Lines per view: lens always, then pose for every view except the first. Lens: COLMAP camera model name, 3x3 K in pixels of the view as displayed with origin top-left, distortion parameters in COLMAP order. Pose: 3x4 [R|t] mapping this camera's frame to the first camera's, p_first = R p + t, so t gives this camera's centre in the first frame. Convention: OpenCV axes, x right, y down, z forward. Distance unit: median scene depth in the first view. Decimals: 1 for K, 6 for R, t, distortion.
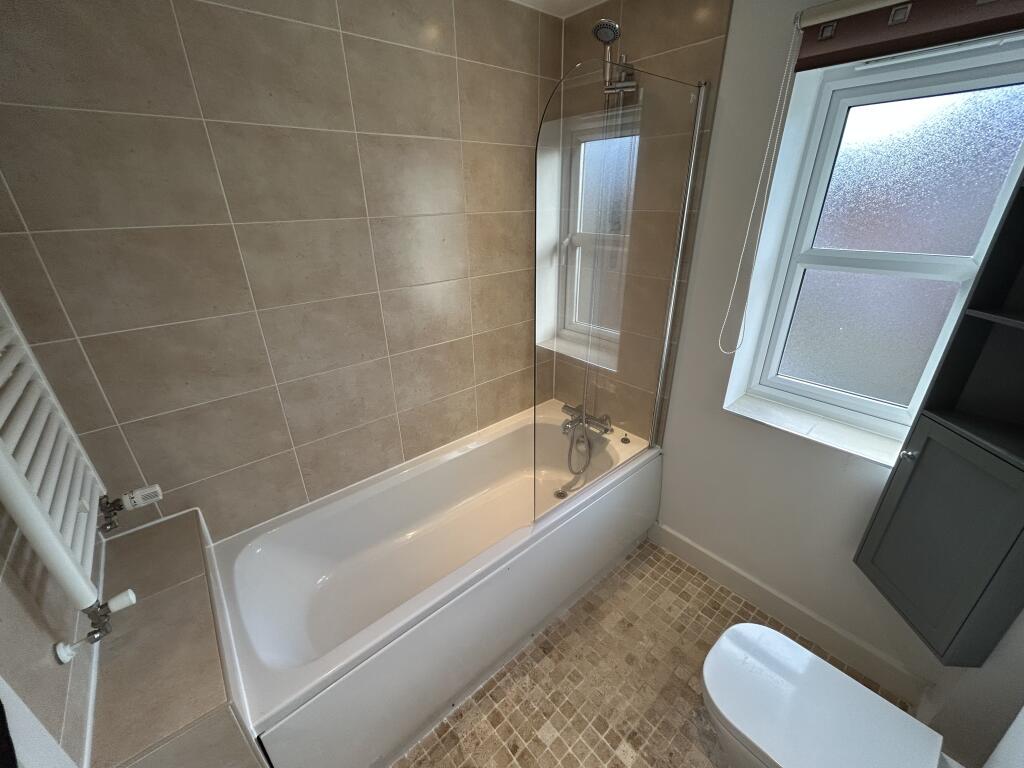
lens RADIAL K [[411.9, 0, 511.7], [0, 411.9, 383.3], [0, 0, 1]] dist [0.001048, 0.000052]
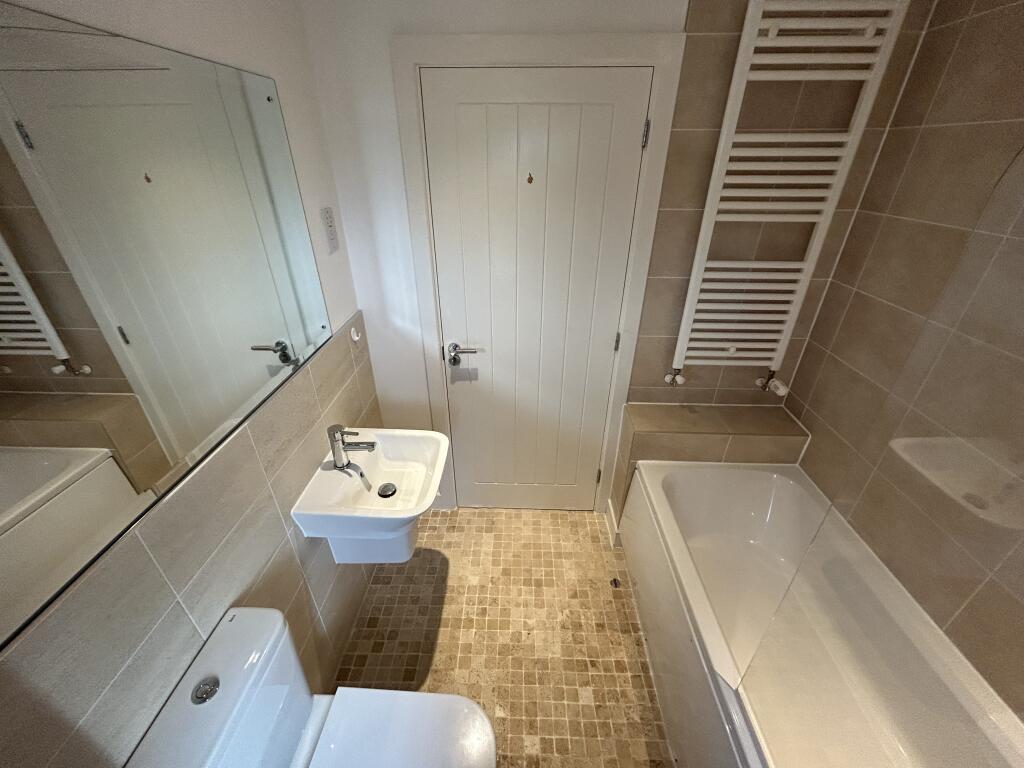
lens RADIAL K [[411.9, 0, 511.4], [0, 411.9, 383.1], [0, 0, 1]] dist [0.001048, 0.000052]
pose [[-0.675751, 0.375096, -0.634557, 0.604477], [-0.289695, 0.656443, 0.696534, -0.418532], [0.677818, 0.654512, -0.334929, 0.670500]]
